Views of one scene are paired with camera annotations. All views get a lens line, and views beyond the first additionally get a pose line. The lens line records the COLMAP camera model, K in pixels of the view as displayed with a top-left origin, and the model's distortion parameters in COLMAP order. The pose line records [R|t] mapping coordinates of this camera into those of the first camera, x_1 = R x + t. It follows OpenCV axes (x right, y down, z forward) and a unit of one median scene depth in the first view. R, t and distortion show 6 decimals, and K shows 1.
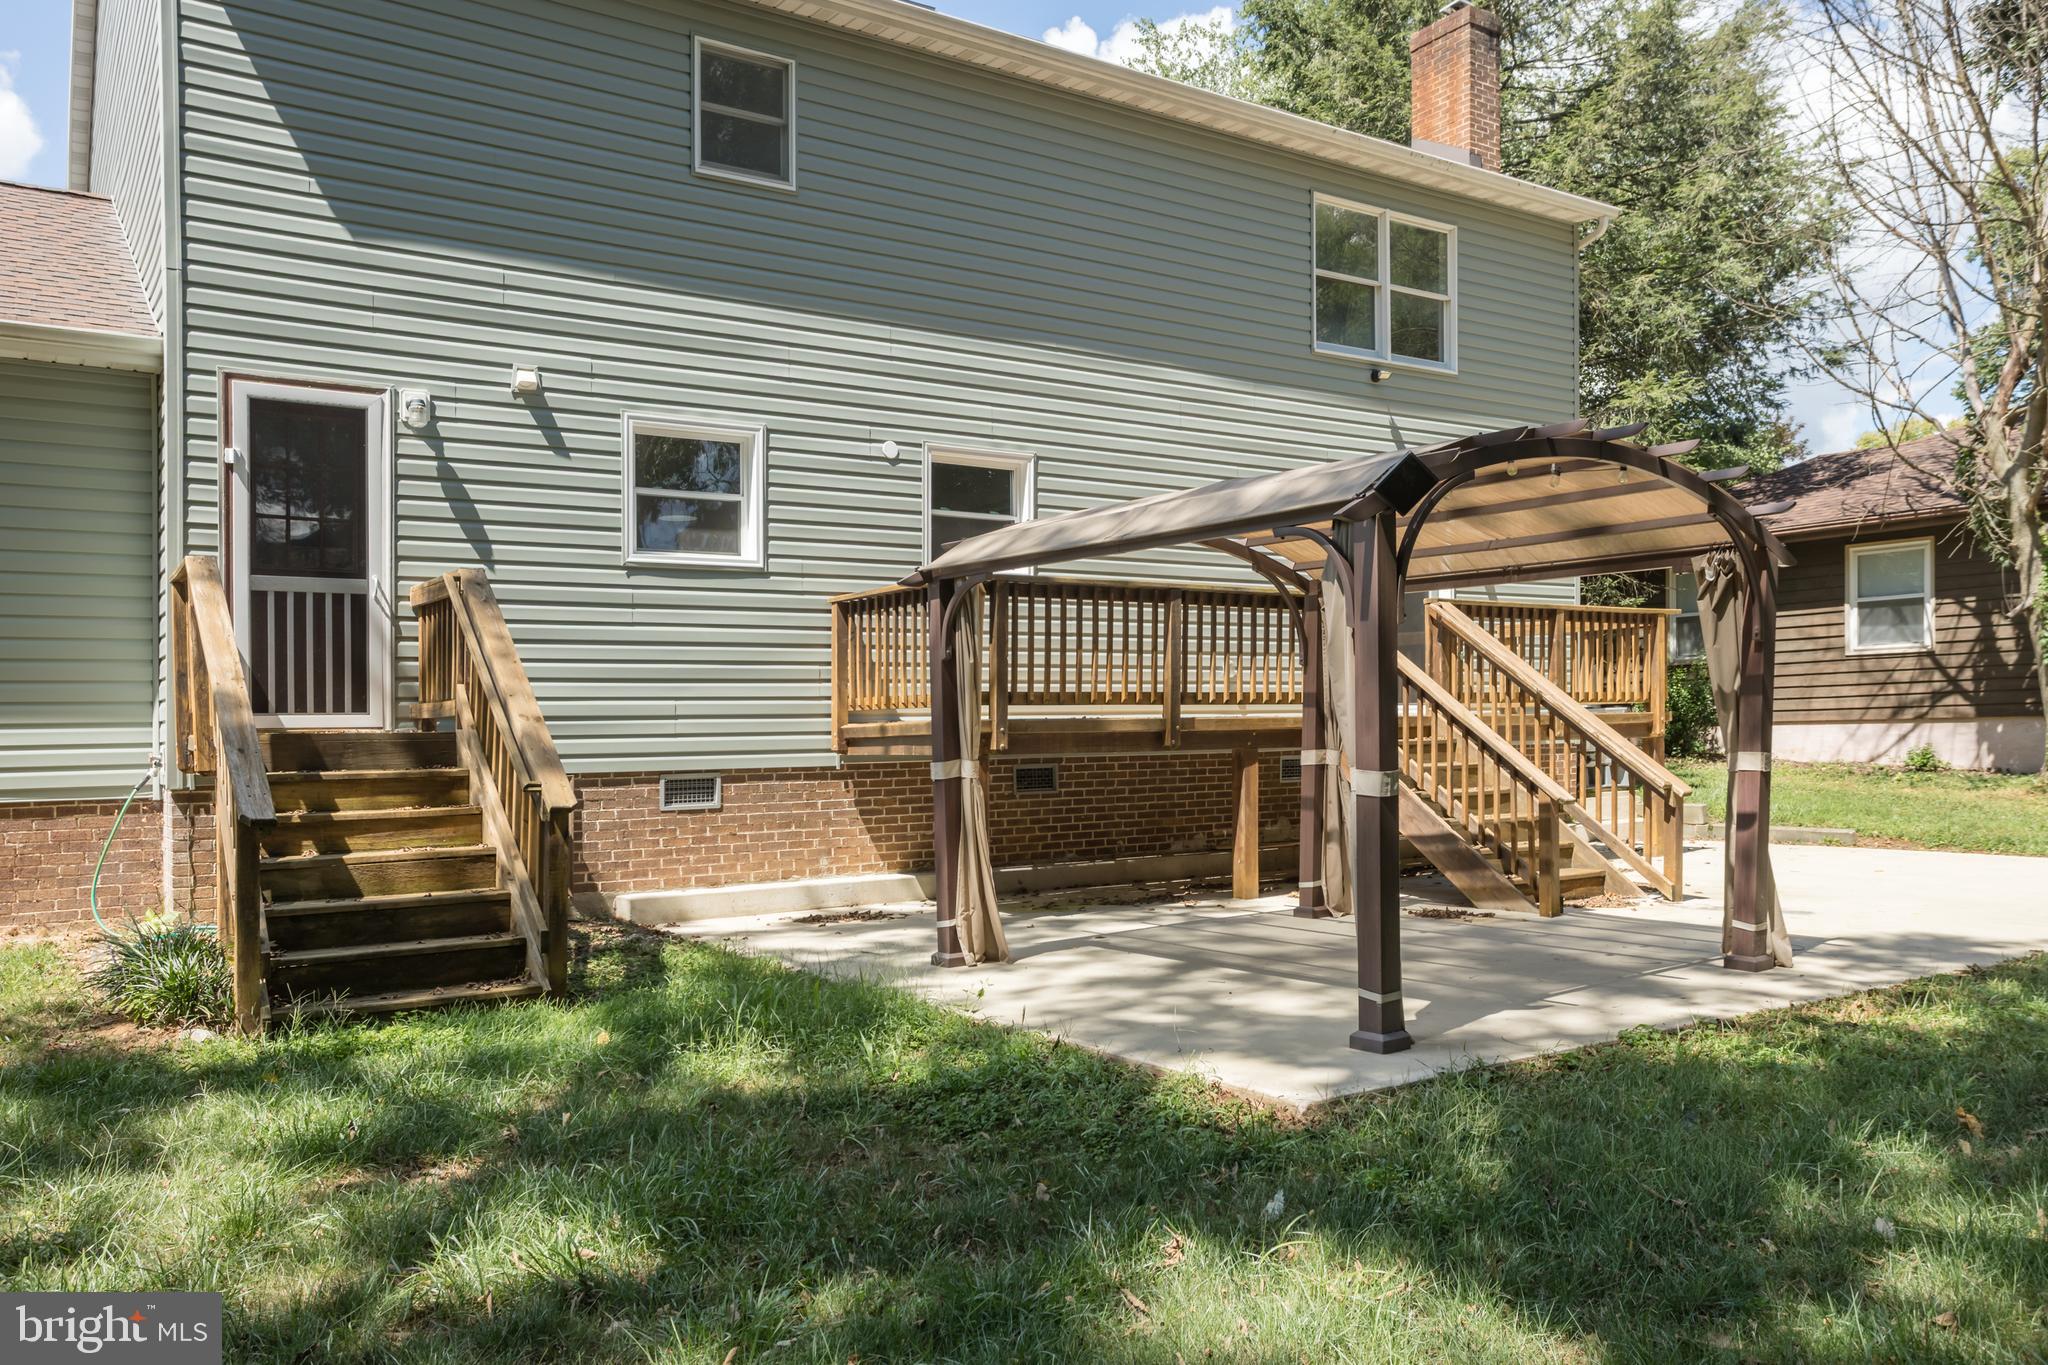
lens RADIAL K [[1460.5, 0, 1024.0], [0, 1460.5, 682.5], [0, 0, 1]] dist [0.000658, 0.000202]
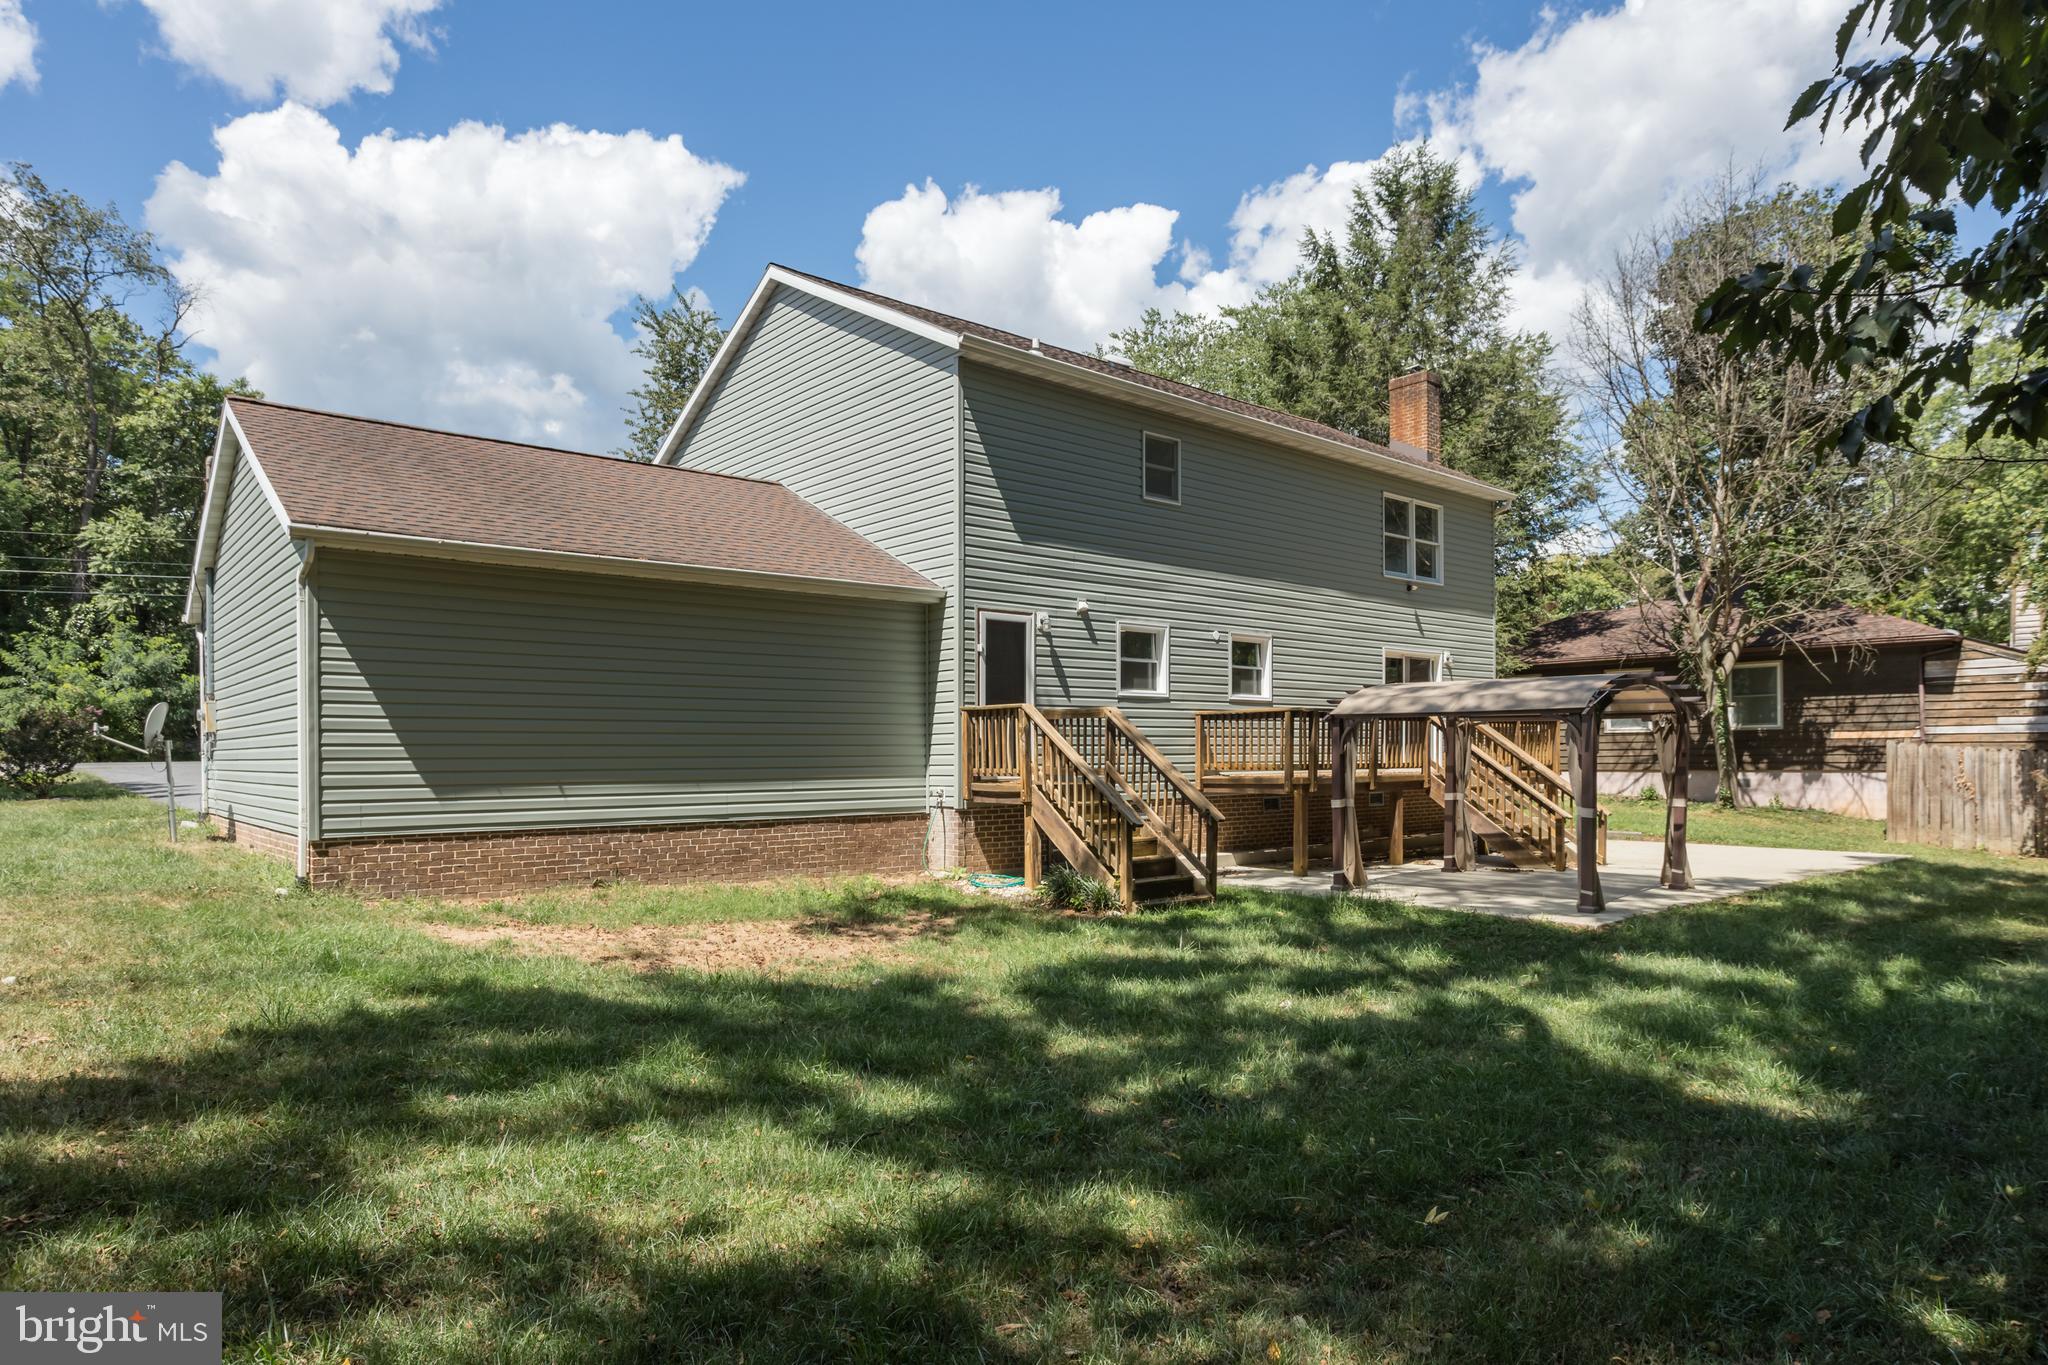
lens RADIAL K [[1110.4, 0, 1021.5], [0, 1110.4, 704.6], [0, 0, 1]] dist [-0.038113, 0.000500]
pose [[0.994500, 0.017872, 0.103199, -0.542546], [-0.016504, 0.999764, -0.014097, -0.044626], [-0.103427, 0.012317, 0.994561, -0.483279]]
